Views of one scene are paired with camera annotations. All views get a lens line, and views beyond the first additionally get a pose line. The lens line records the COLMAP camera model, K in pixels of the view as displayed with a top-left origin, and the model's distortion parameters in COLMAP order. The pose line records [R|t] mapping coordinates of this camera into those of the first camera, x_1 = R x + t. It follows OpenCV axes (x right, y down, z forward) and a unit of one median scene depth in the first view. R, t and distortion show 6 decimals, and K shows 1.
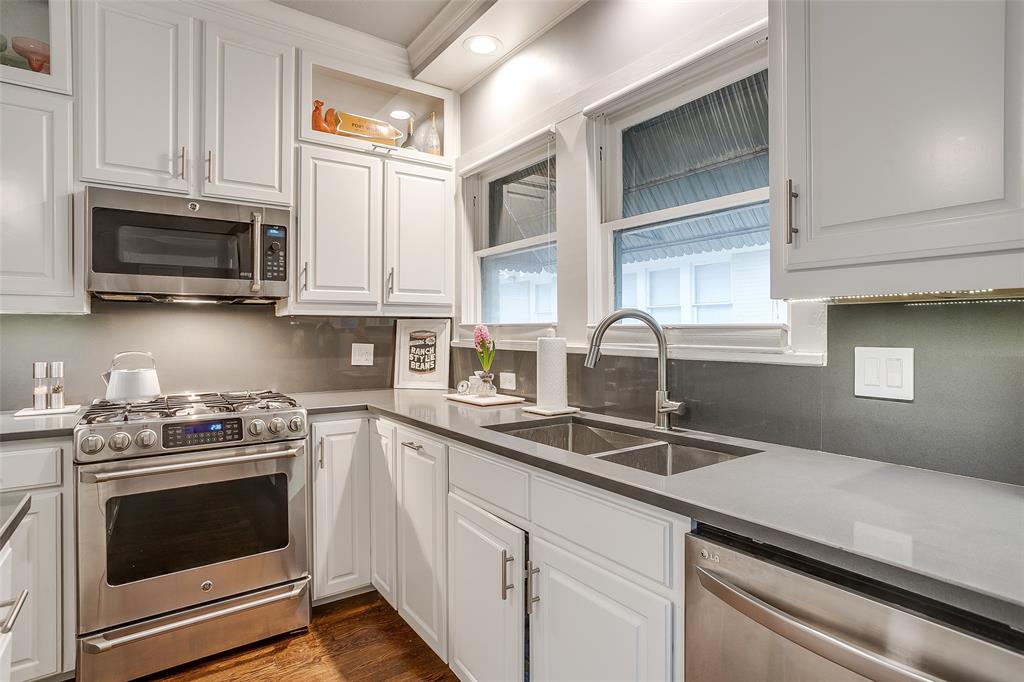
lens RADIAL K [[529.3, 0, 508.9], [0, 529.3, 329.3], [0, 0, 1]] dist [-0.001331, 0.001467]
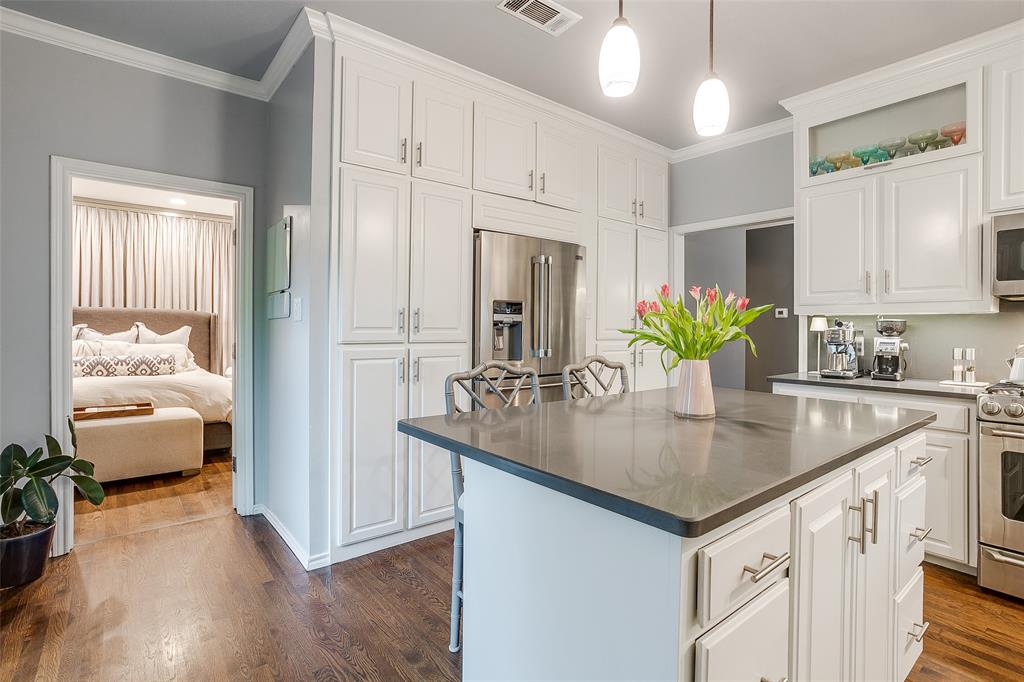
lens RADIAL K [[487.5, 0, 506.6], [0, 487.5, 334.1], [0, 0, 1]] dist [0.001690, 0.000349]
pose [[0.068966, 0.010921, -0.997559, 0.321380], [0.001110, 0.999939, 0.011024, 0.008569], [0.997618, -0.001867, 0.068950, -0.281636]]
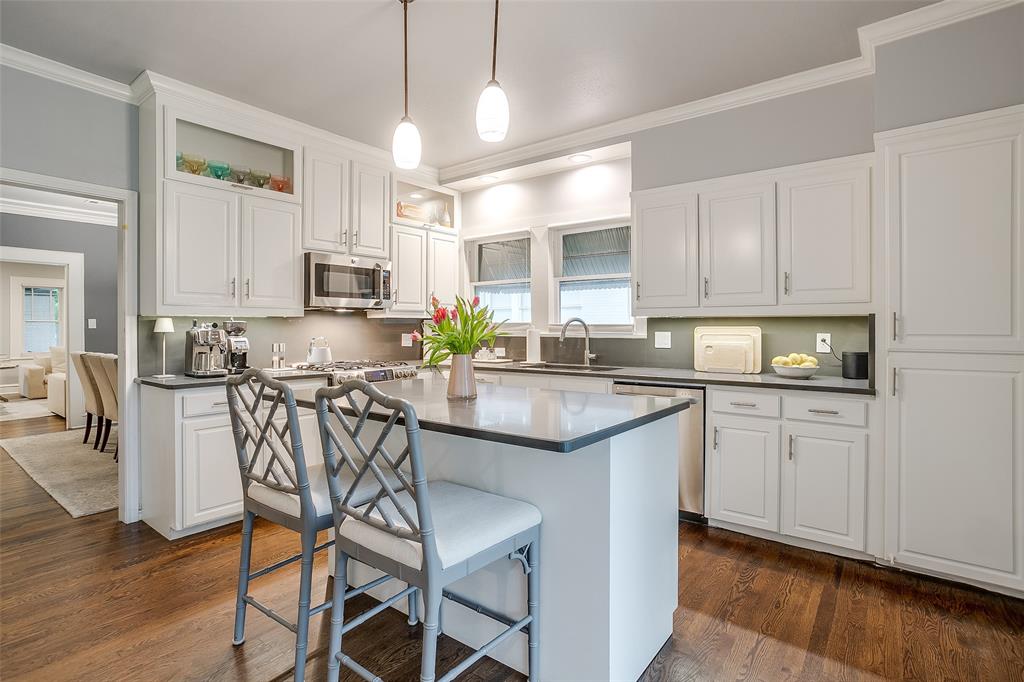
lens RADIAL K [[492.2, 0, 513.3], [0, 492.2, 333.1], [0, 0, 1]] dist [-0.049226, 0.000131]
pose [[0.952194, -0.004964, 0.305454, -0.602308], [-0.000771, 0.999826, 0.018652, -0.007063], [-0.305493, -0.017995, 0.952024, -0.879966]]
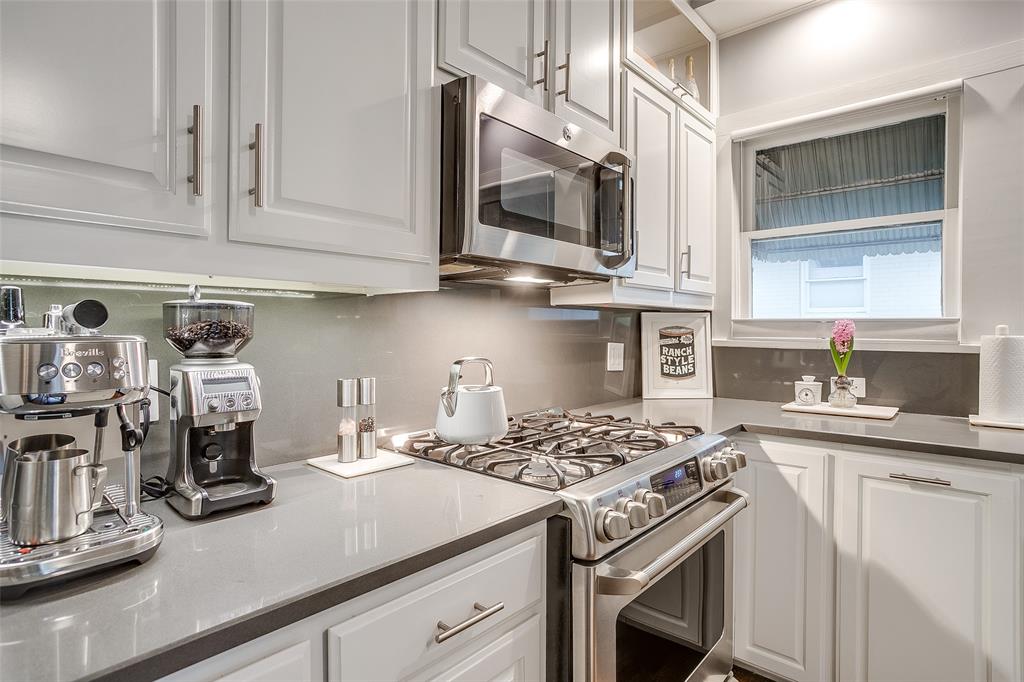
lens RADIAL K [[523.3, 0, 512.0], [0, 523.3, 341.0], [0, 0, 1]] dist [-0.050360, 0.000326]
pose [[0.971997, -0.002841, 0.234974, -0.833766], [-0.004097, 0.999570, 0.029035, 0.003725], [-0.234956, -0.029184, 0.971568, 0.402784]]
